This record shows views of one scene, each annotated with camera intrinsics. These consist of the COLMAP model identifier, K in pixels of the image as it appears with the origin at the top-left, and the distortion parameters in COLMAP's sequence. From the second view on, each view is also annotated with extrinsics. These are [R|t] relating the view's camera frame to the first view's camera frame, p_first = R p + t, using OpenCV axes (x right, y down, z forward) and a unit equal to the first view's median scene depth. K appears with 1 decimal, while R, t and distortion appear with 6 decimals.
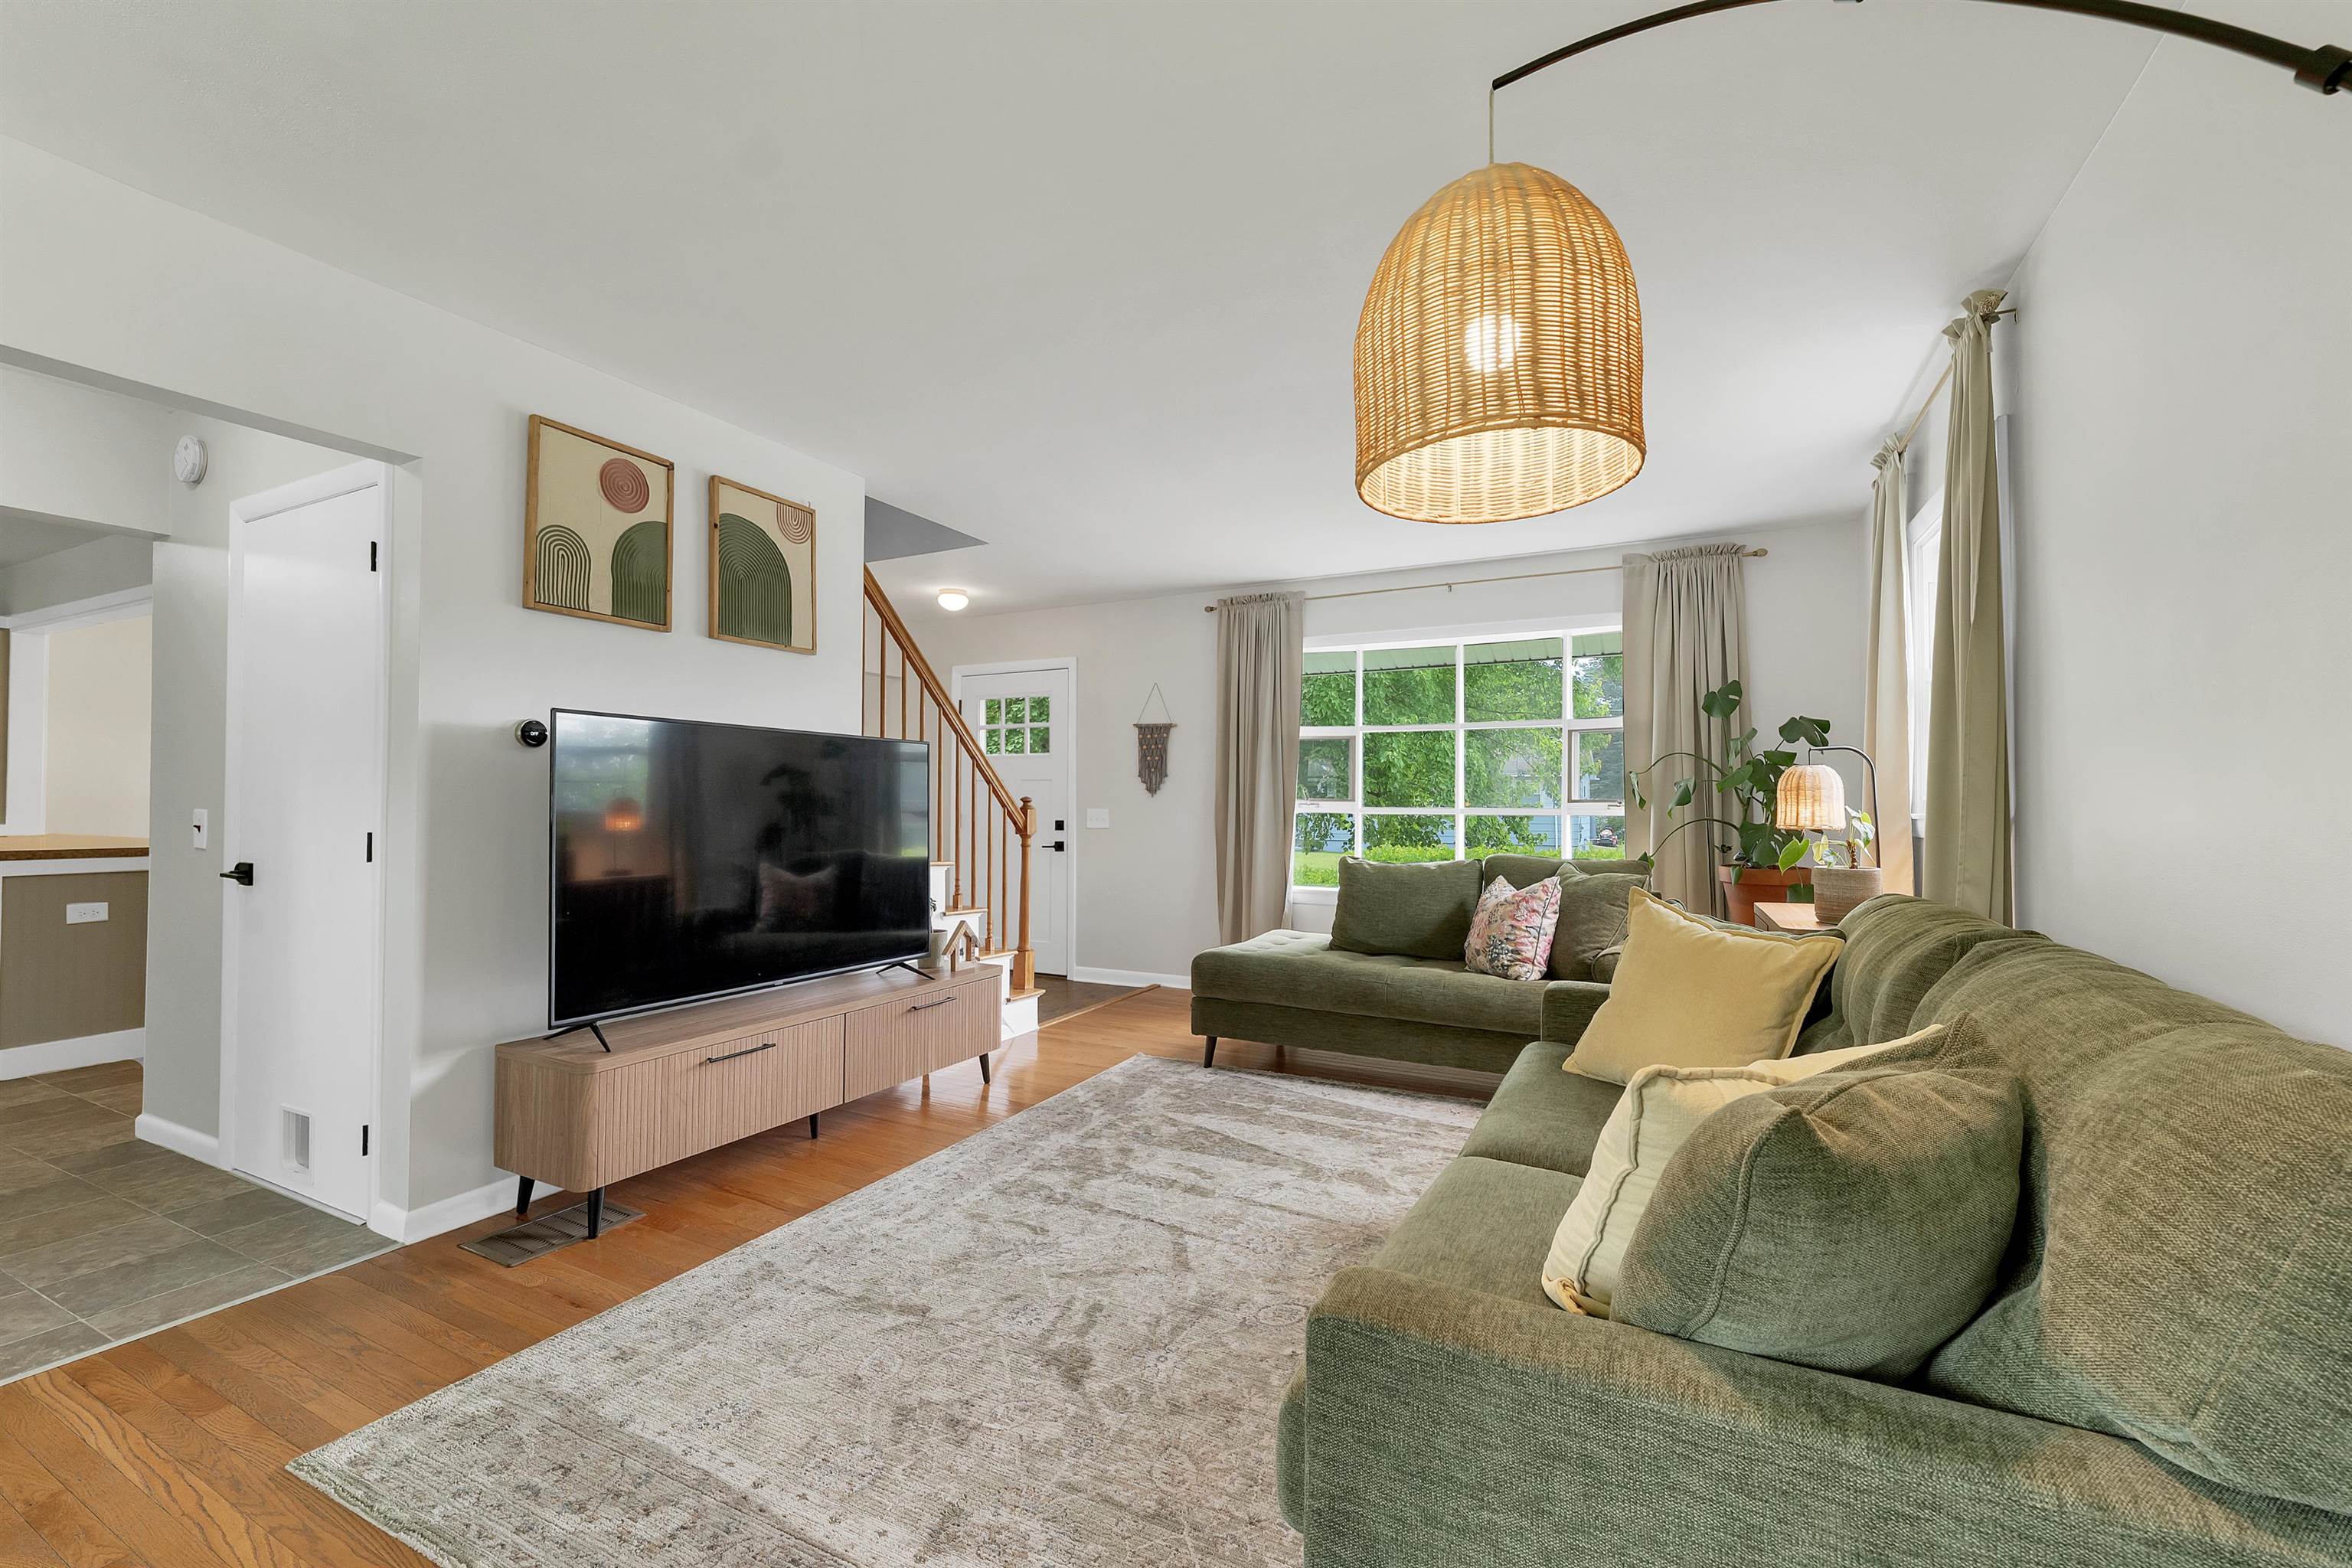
lens RADIAL K [[967.2, 0, 1177.4], [0, 967.2, 799.1], [0, 0, 1]] dist [0.002447, 0.000128]
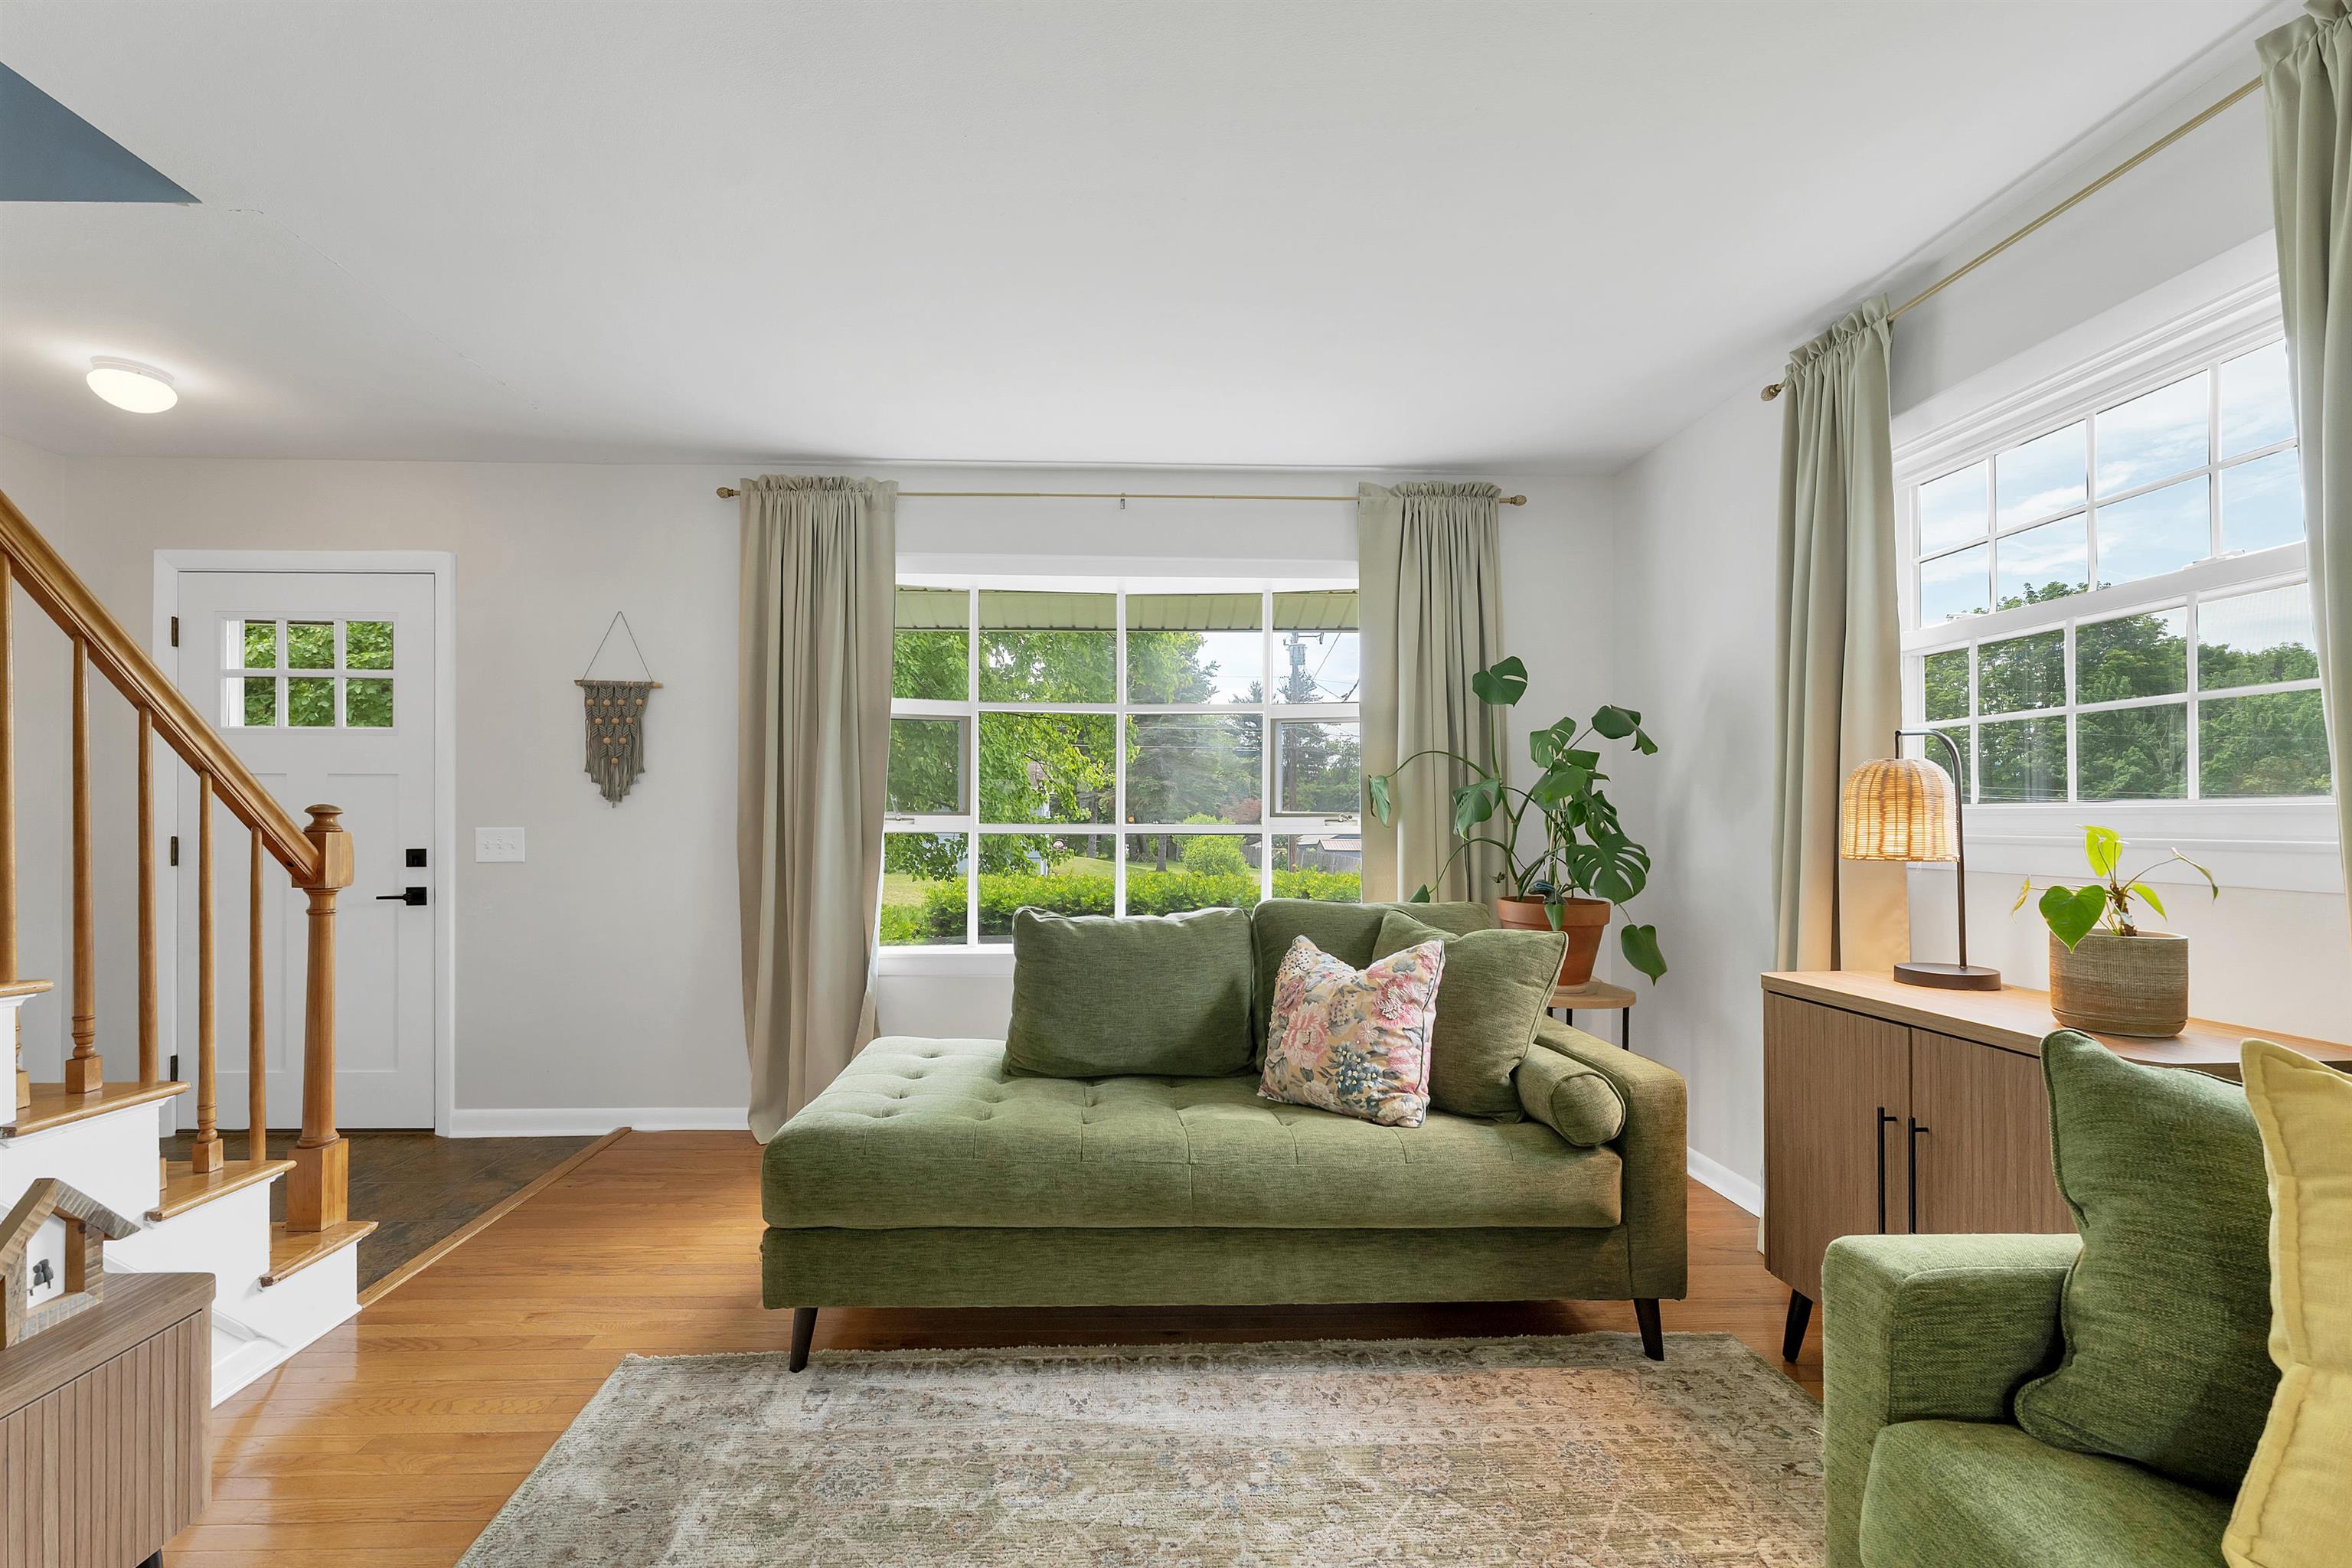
lens RADIAL K [[1000.5, 0, 1171.1], [0, 1000.5, 824.6], [0, 0, 1]] dist [0.009768, -0.005879]
pose [[0.867084, -0.003500, 0.498150, -0.046468], [-0.002389, 0.999935, 0.011184, 0.000877], [-0.498156, -0.010887, 0.867019, 0.398486]]
